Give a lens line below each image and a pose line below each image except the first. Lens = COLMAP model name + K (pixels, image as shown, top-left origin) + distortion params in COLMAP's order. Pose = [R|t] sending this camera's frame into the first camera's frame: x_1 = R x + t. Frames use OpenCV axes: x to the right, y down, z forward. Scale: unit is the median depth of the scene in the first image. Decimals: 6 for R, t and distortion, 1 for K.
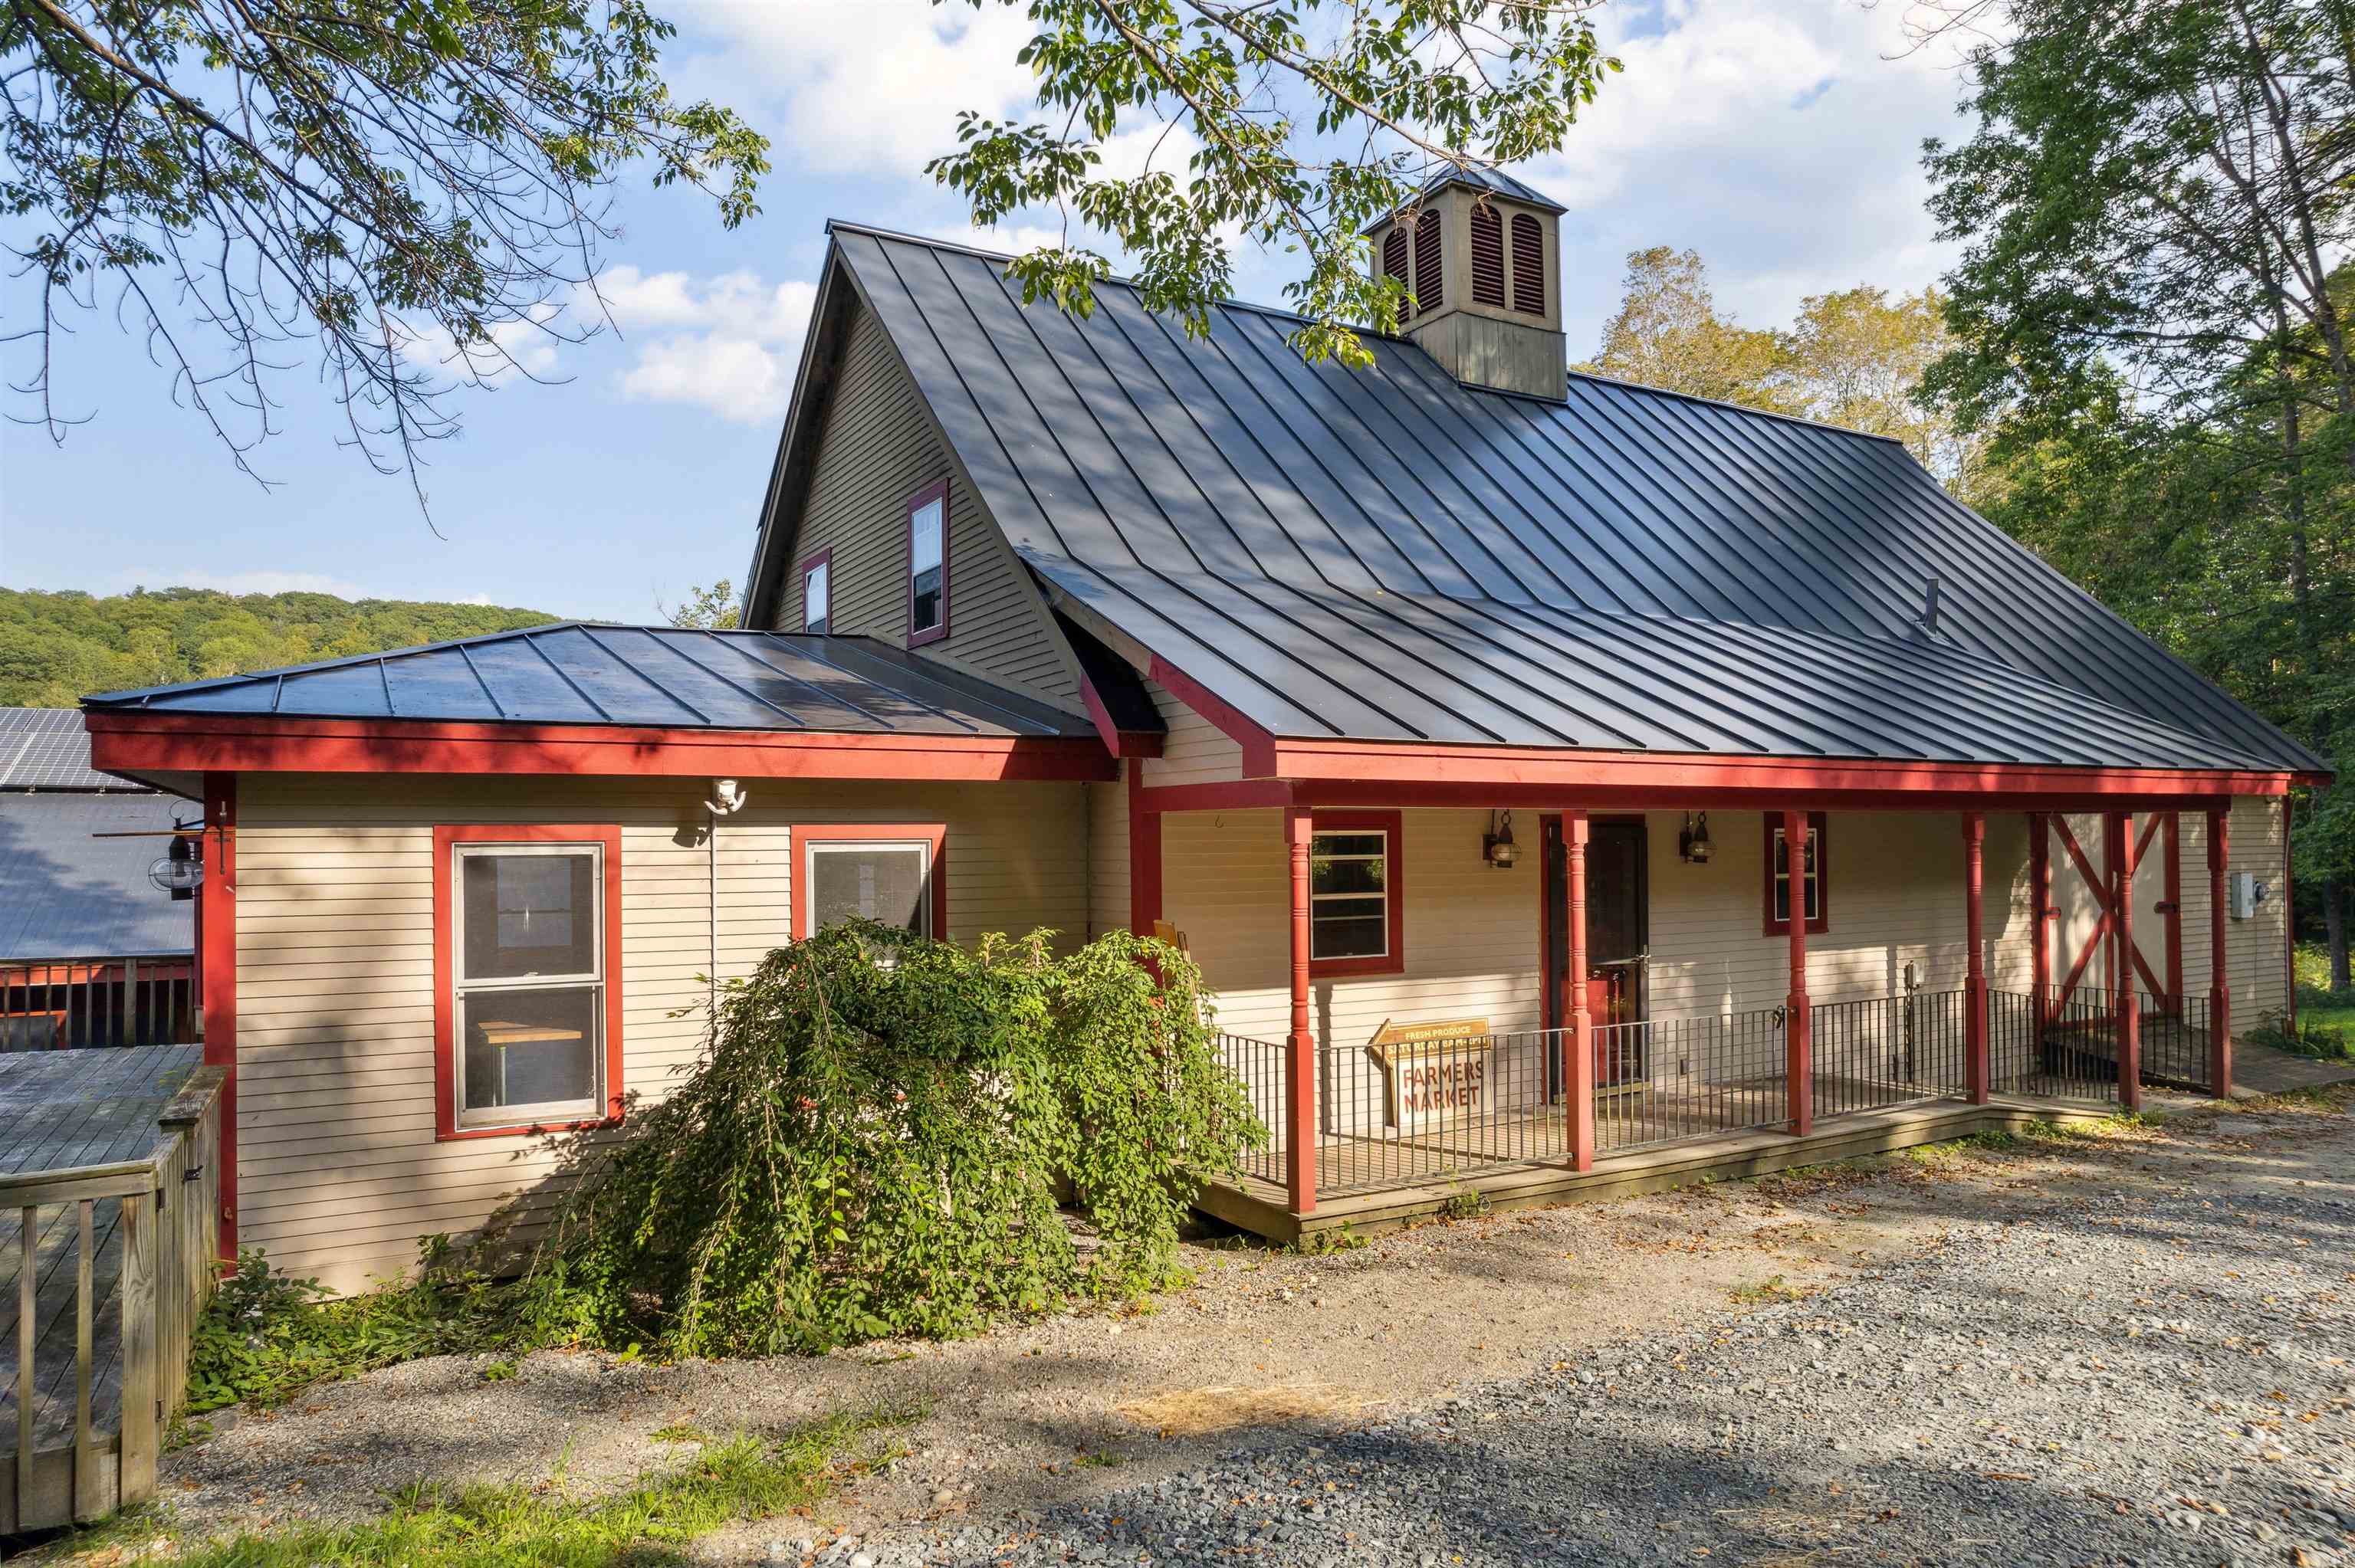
lens RADIAL K [[1489.0, 0, 1176.1], [0, 1489.0, 830.8], [0, 0, 1]] dist [0.004442, 0.001980]
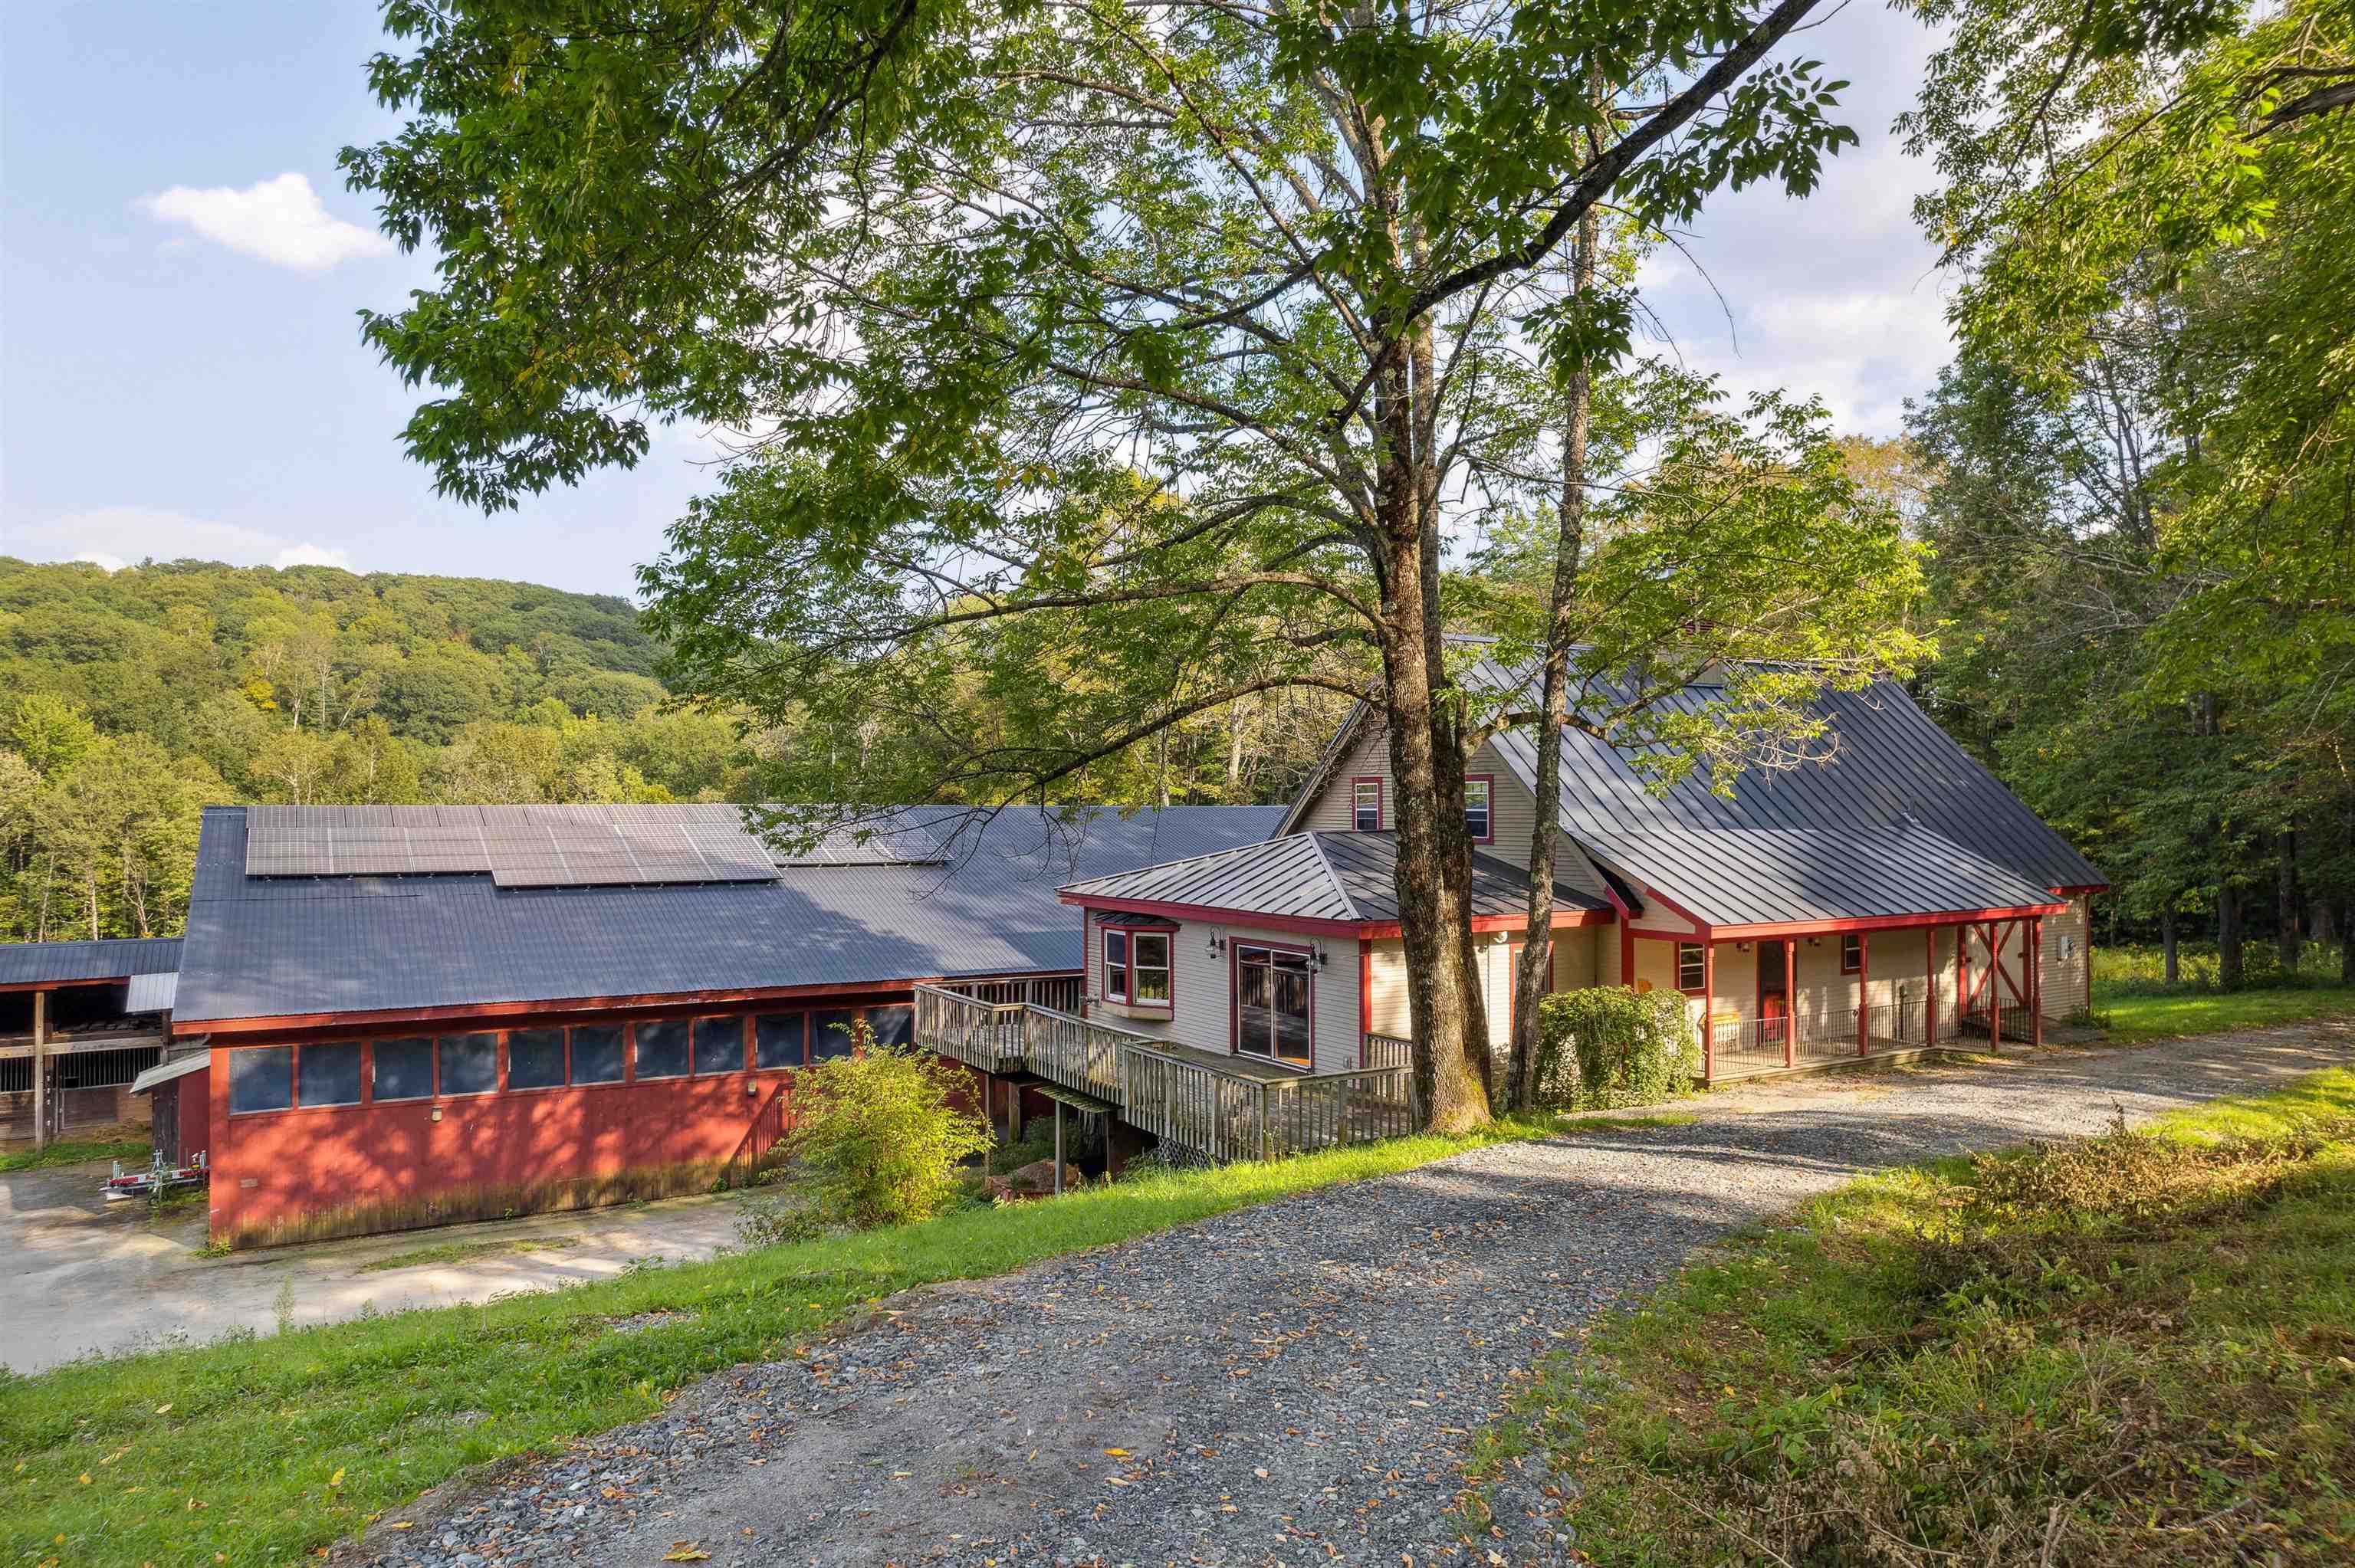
lens RADIAL K [[1540.1, 0, 1177.5], [0, 1540.1, 784.0], [0, 0, 1]] dist [-0.004172, -0.000978]
pose [[0.999531, 0.008798, 0.029322, -0.649829], [-0.008554, 0.999928, -0.008428, -0.181529], [-0.029394, 0.008173, 0.999534, -1.250049]]
